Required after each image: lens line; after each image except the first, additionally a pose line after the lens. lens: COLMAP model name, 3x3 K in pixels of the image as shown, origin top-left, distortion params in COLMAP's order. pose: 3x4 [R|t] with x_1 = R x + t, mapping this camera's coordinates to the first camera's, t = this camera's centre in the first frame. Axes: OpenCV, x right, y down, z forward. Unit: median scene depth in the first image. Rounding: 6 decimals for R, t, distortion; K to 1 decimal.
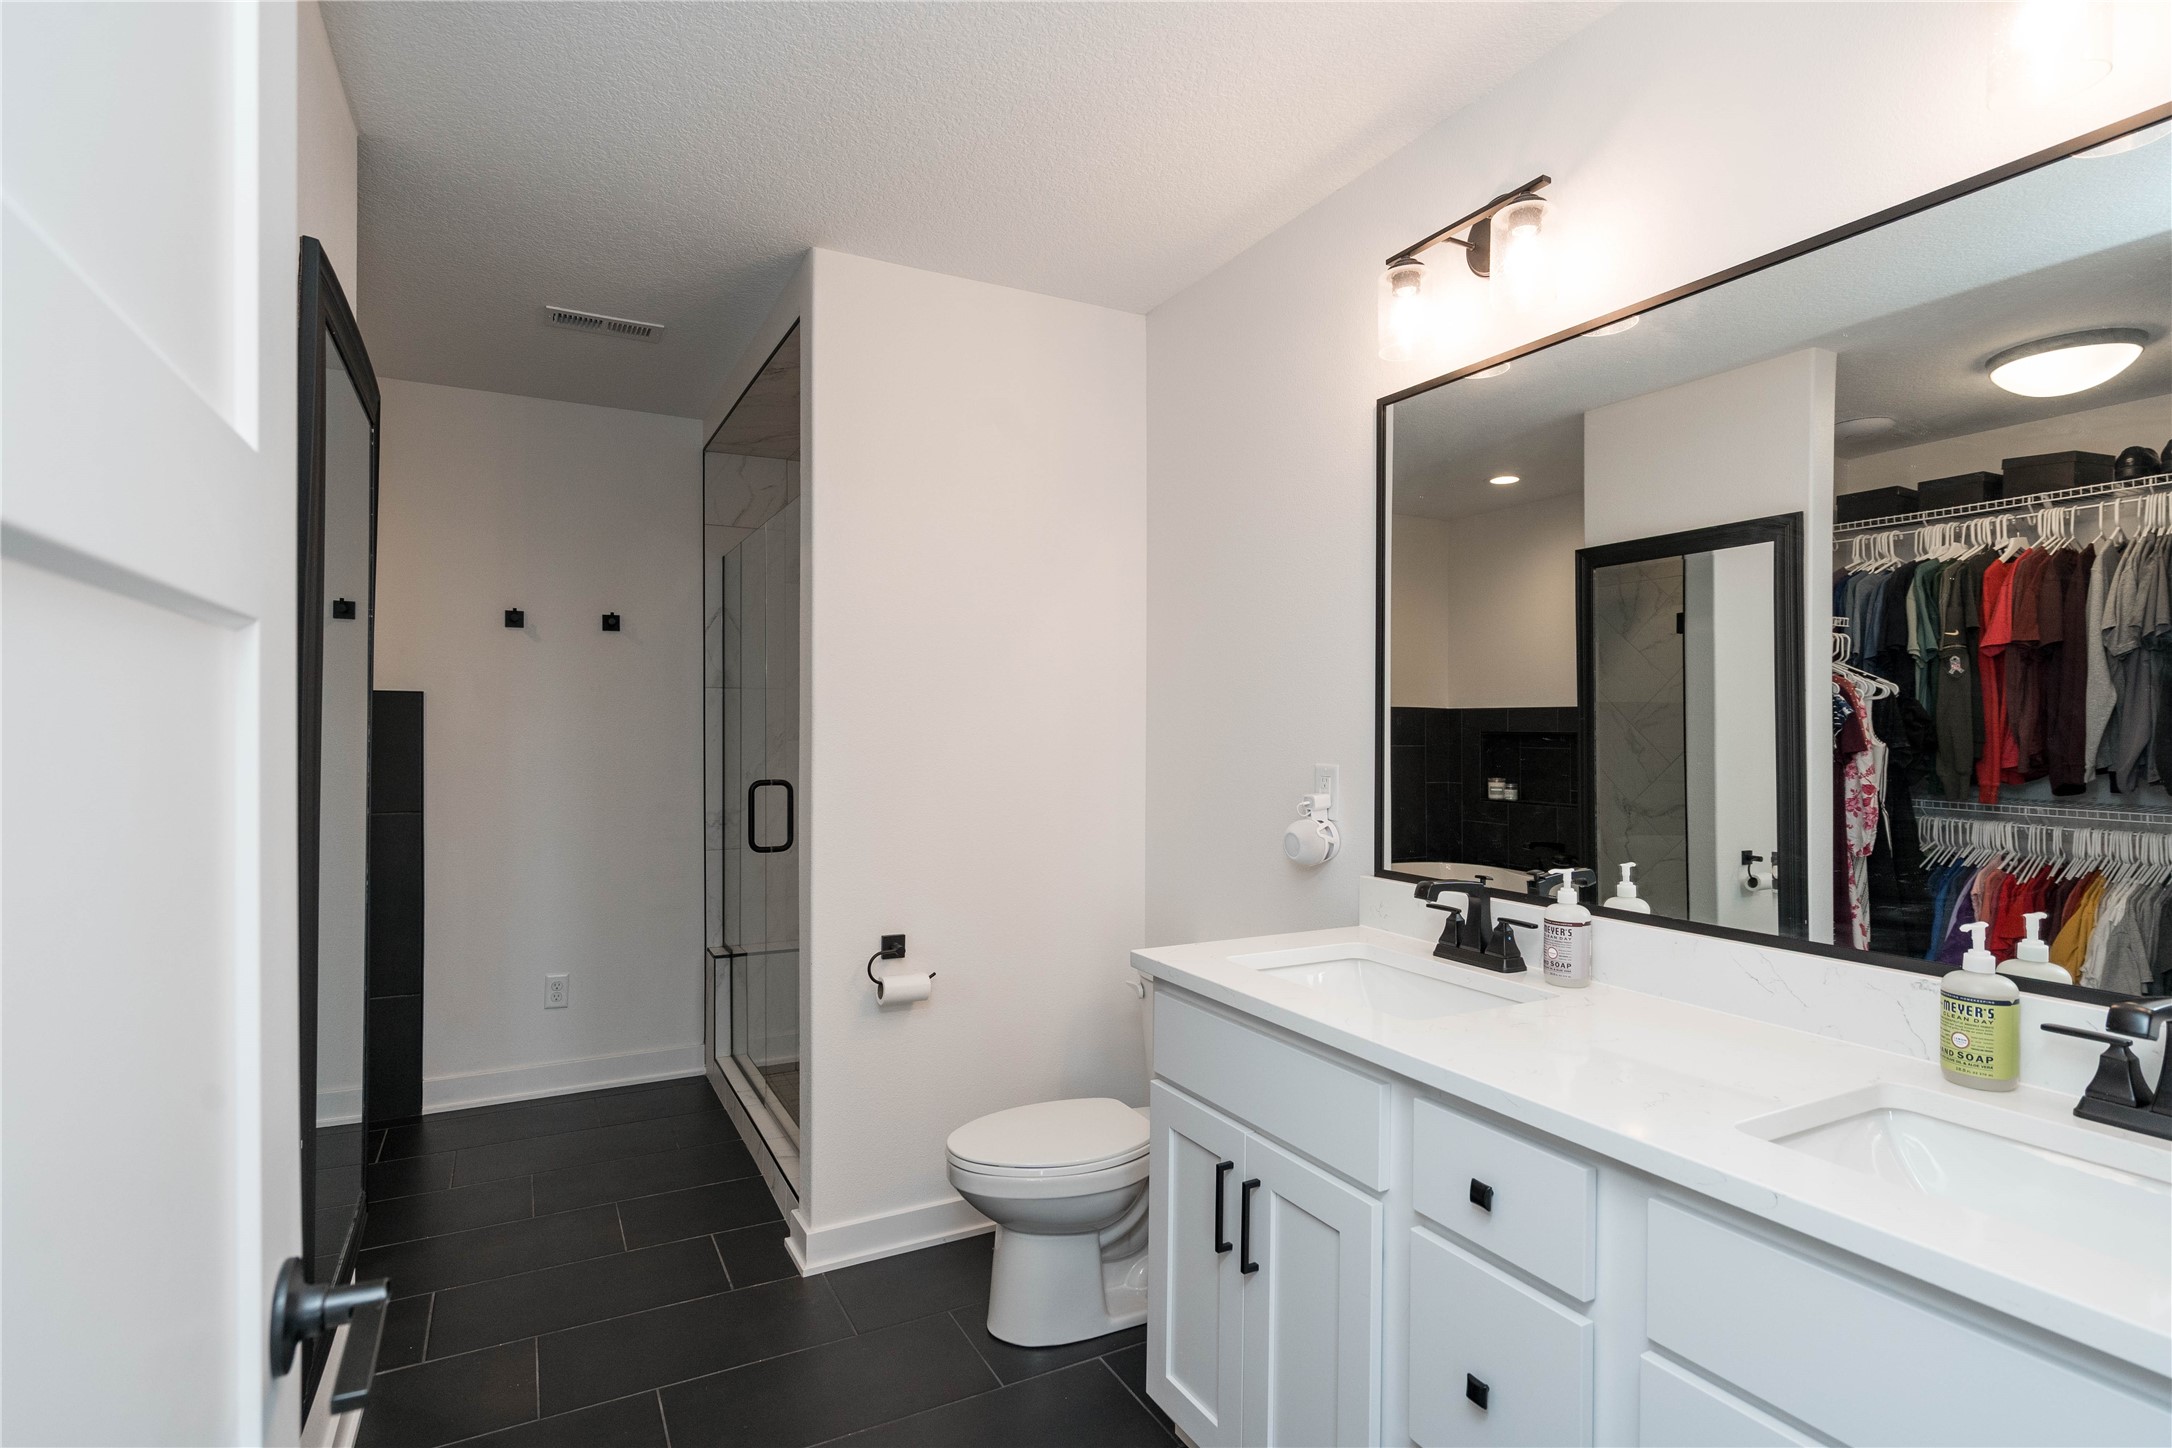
lens RADIAL K [[1079.9, 0, 1070.2], [0, 1079.9, 735.7], [0, 0, 1]] dist [-0.003304, 0.000732]
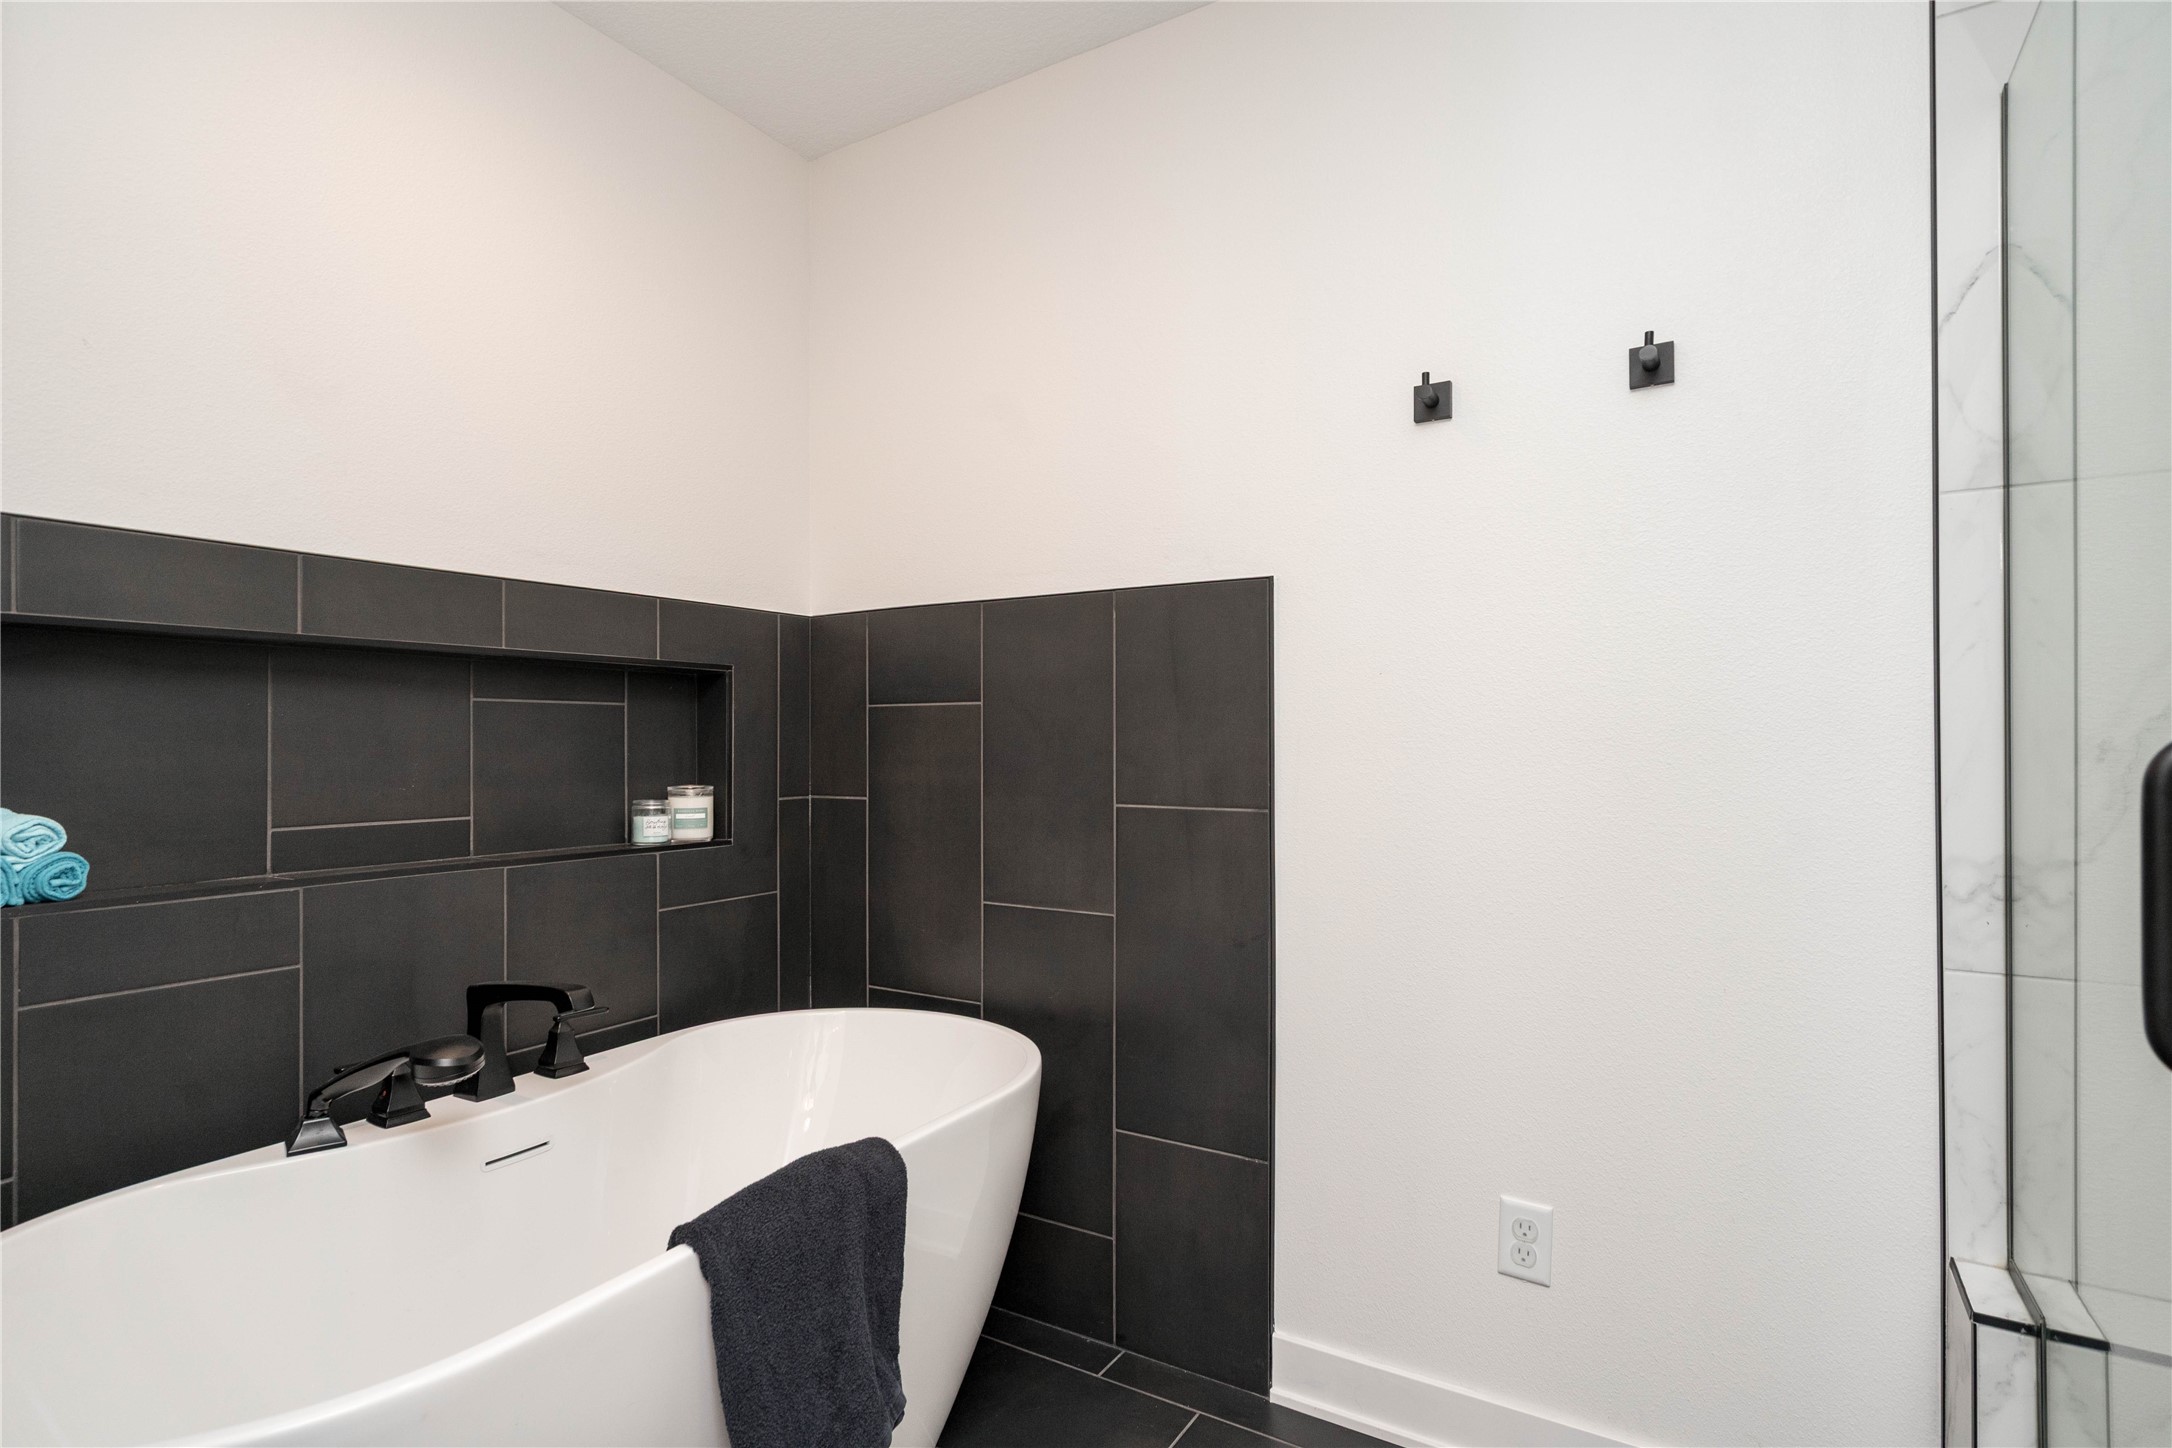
lens RADIAL K [[1079.9, 0, 1079.9], [0, 1079.9, 734.5], [0, 0, 1]] dist [-0.003304, 0.000732]
pose [[0.528929, -0.004780, -0.848652, -0.197861], [0.001651, 0.999988, -0.004603, 0.033879], [0.848664, 0.001034, 0.528931, 0.604230]]
